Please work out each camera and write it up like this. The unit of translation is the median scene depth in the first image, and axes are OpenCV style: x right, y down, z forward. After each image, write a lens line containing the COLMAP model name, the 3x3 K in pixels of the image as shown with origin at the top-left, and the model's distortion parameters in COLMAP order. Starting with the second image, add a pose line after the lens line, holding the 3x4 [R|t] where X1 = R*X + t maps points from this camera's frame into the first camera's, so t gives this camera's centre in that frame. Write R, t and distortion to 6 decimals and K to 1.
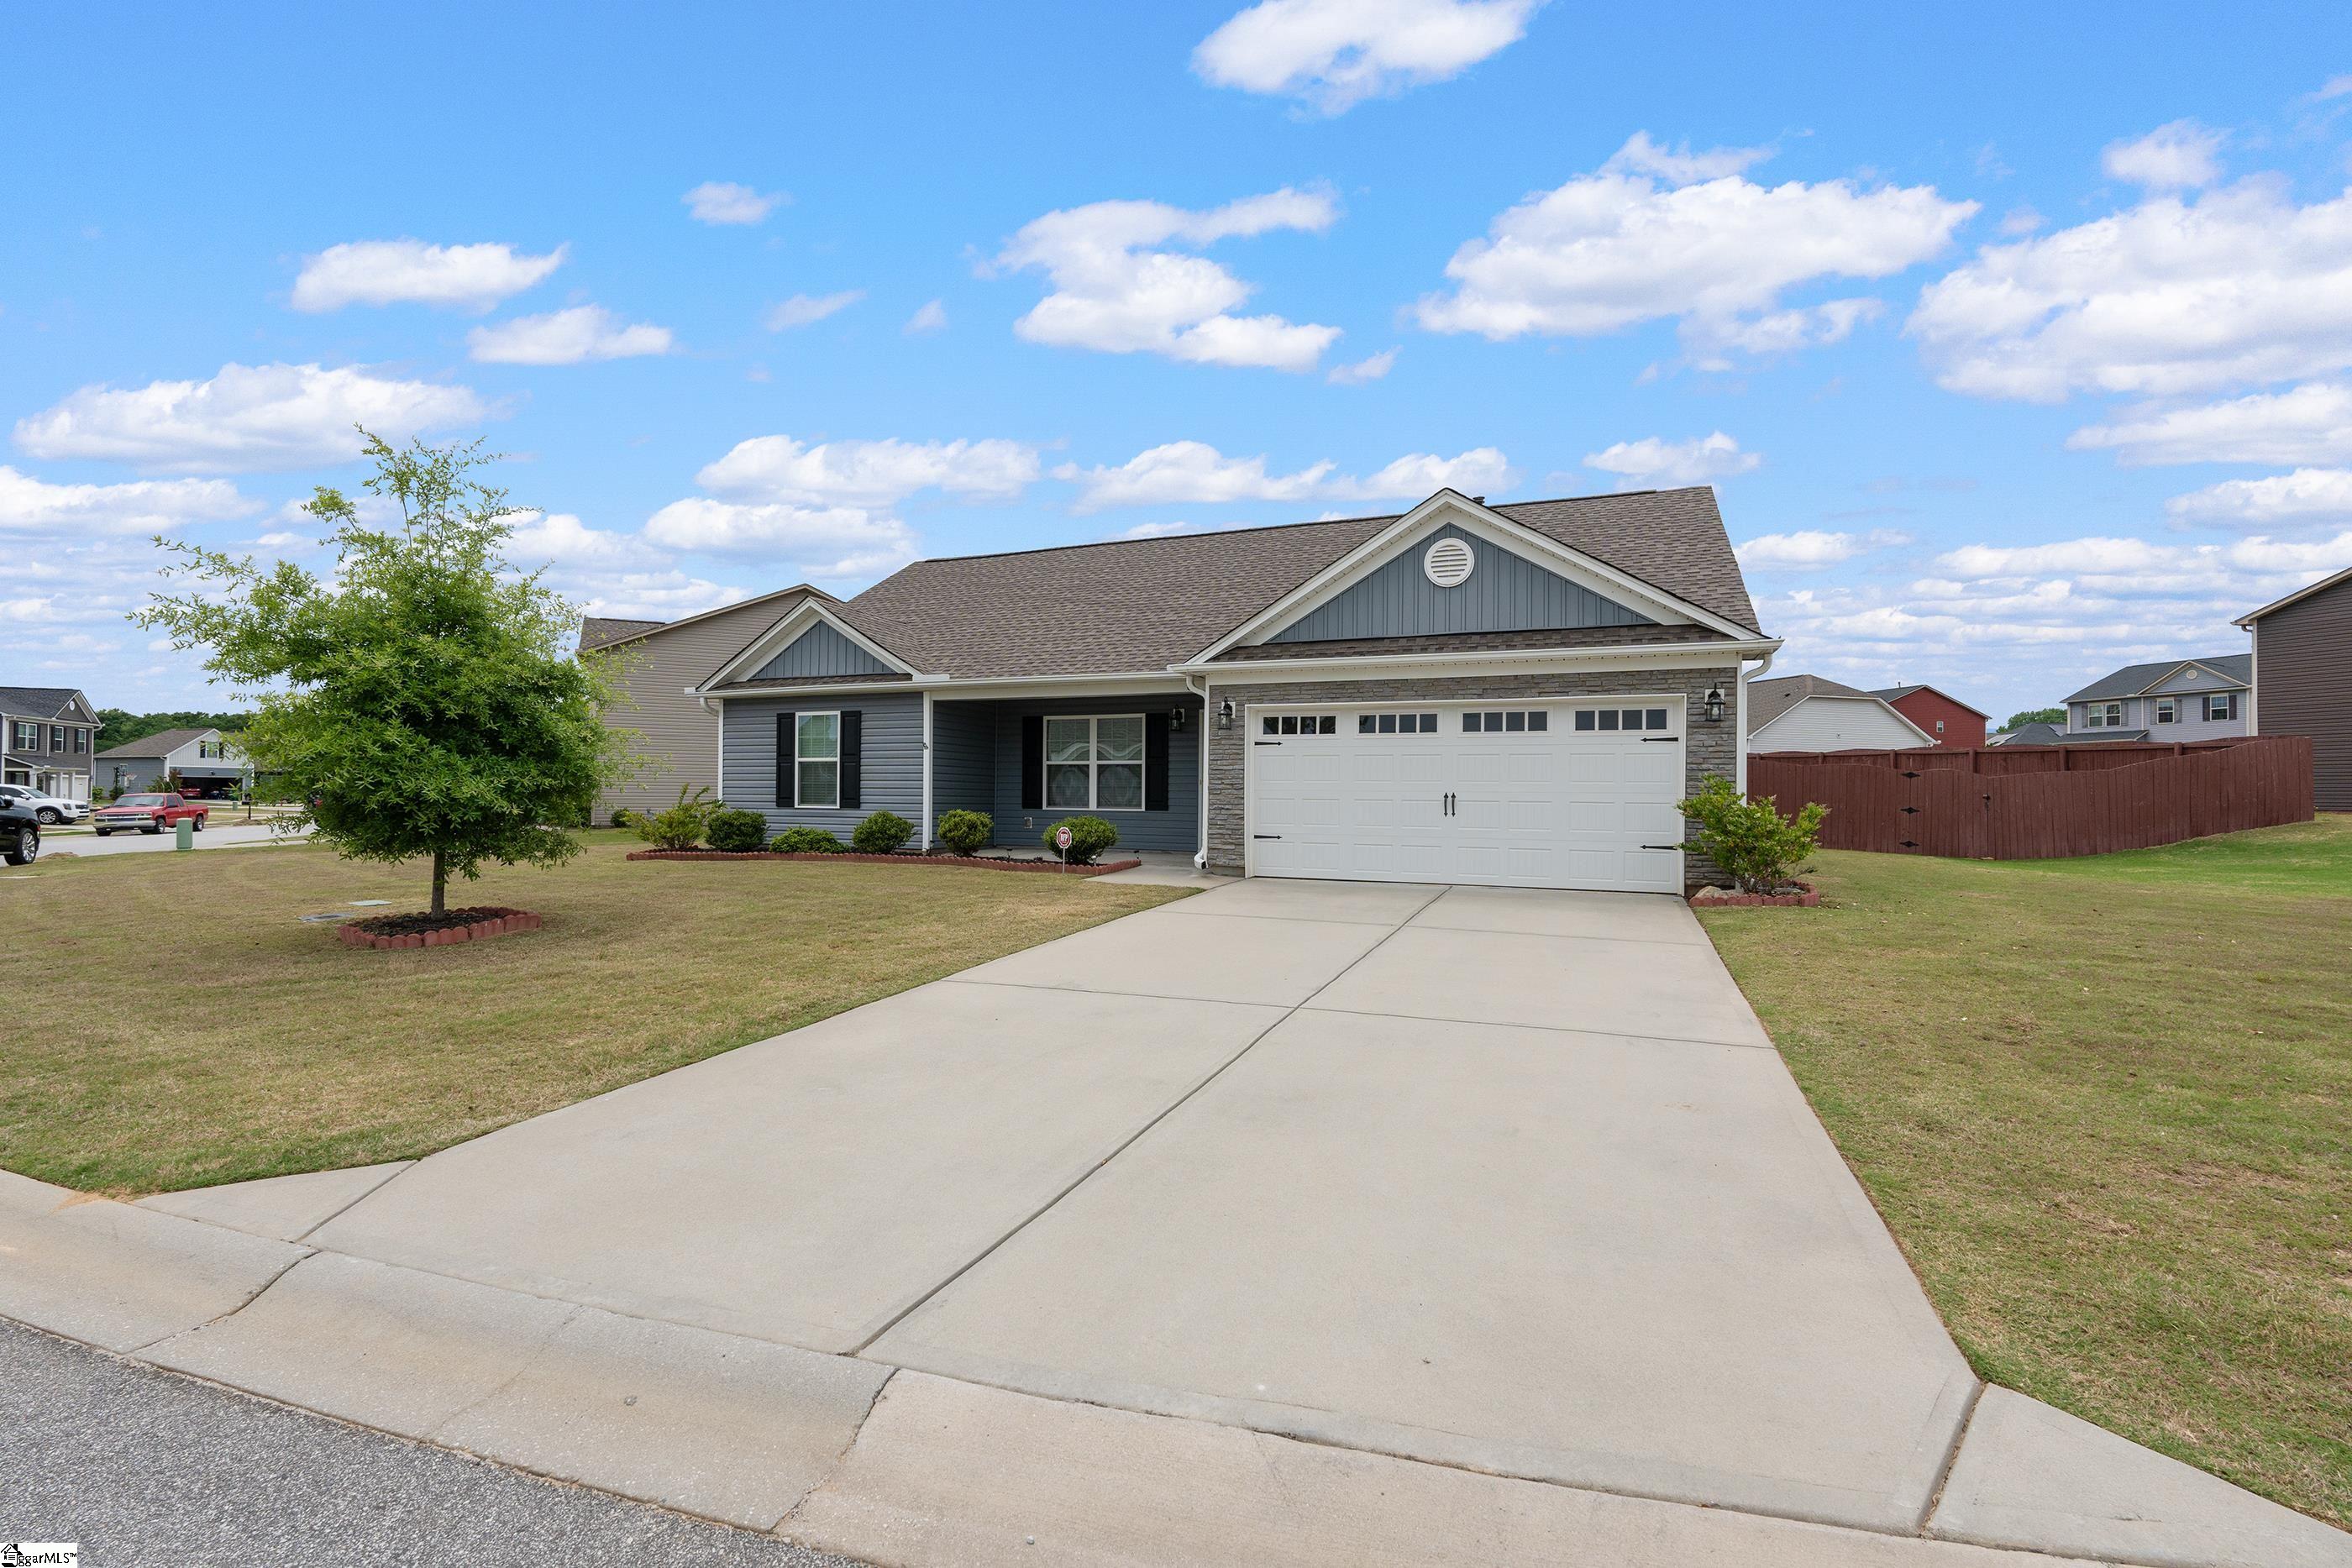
lens RADIAL K [[1023.4, 0, 1172.7], [0, 1023.4, 787.7], [0, 0, 1]] dist [-0.004843, -0.000627]
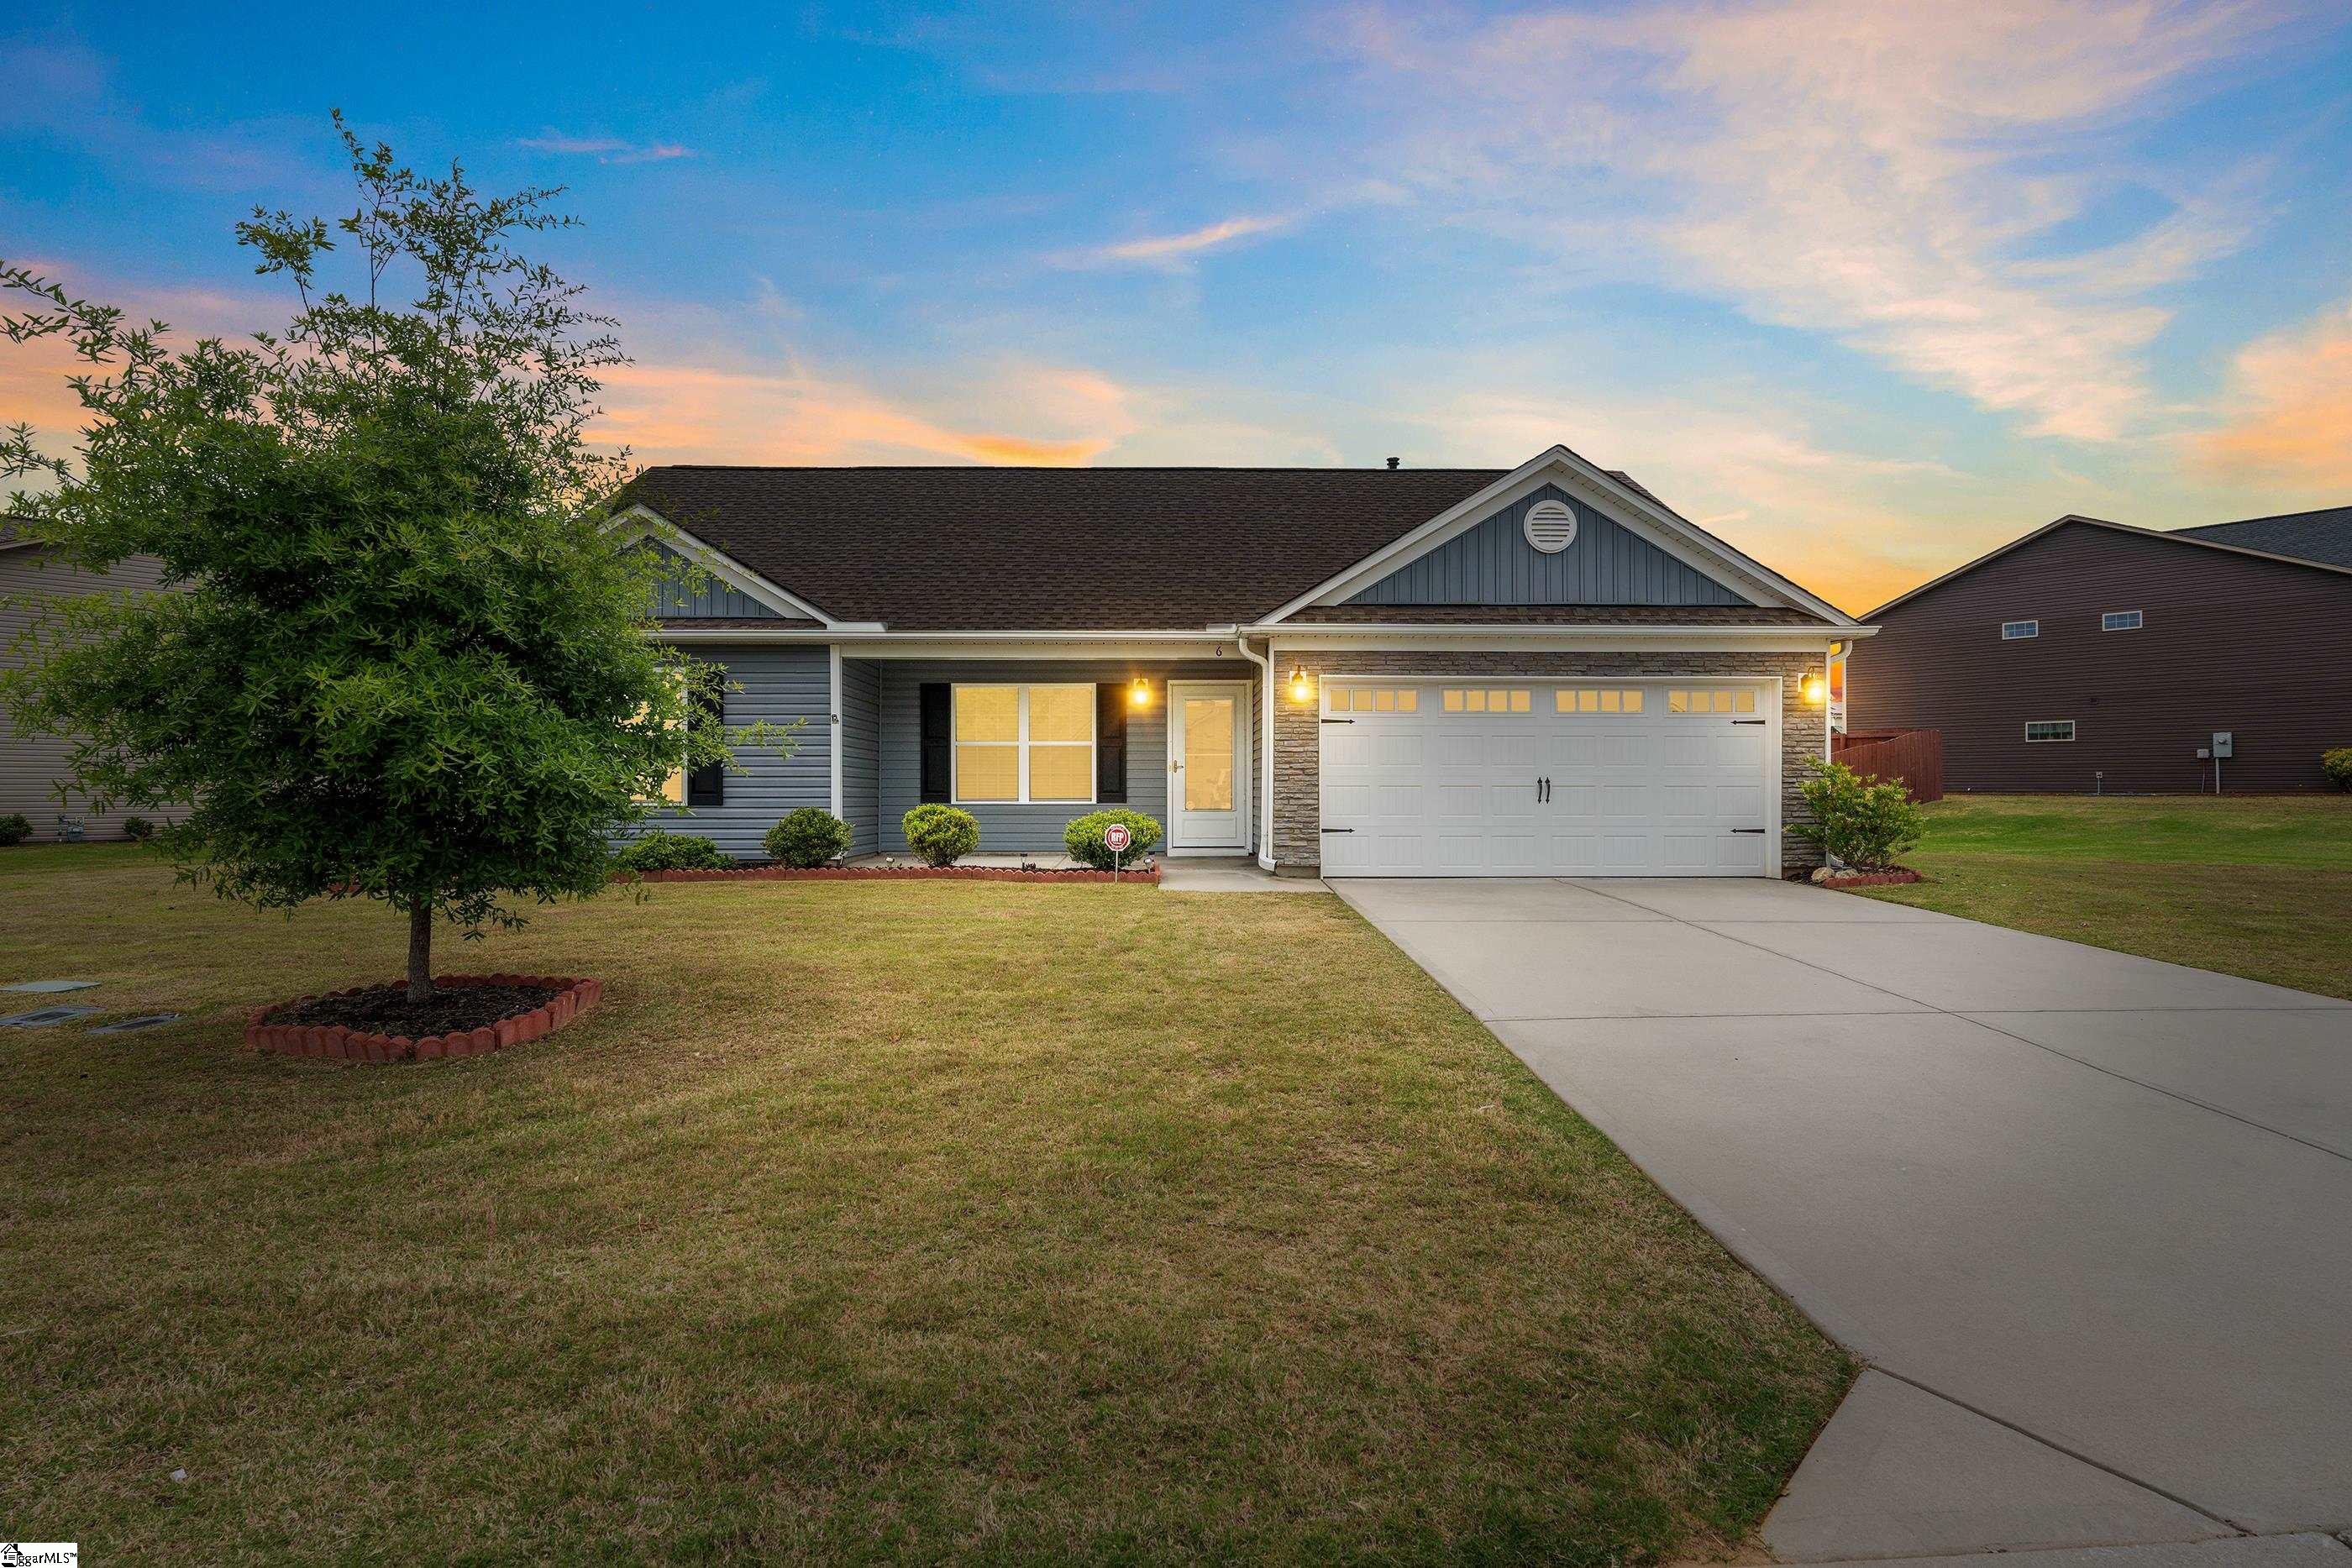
lens RADIAL K [[1164.5, 0, 1177.2], [0, 1164.5, 785.9], [0, 0, 1]] dist [-0.001897, -0.000760]
pose [[0.916843, -0.007539, 0.399177, -0.356500], [0.005322, 0.999964, 0.006662, 0.003100], [-0.399213, -0.003984, 0.916850, 0.136646]]
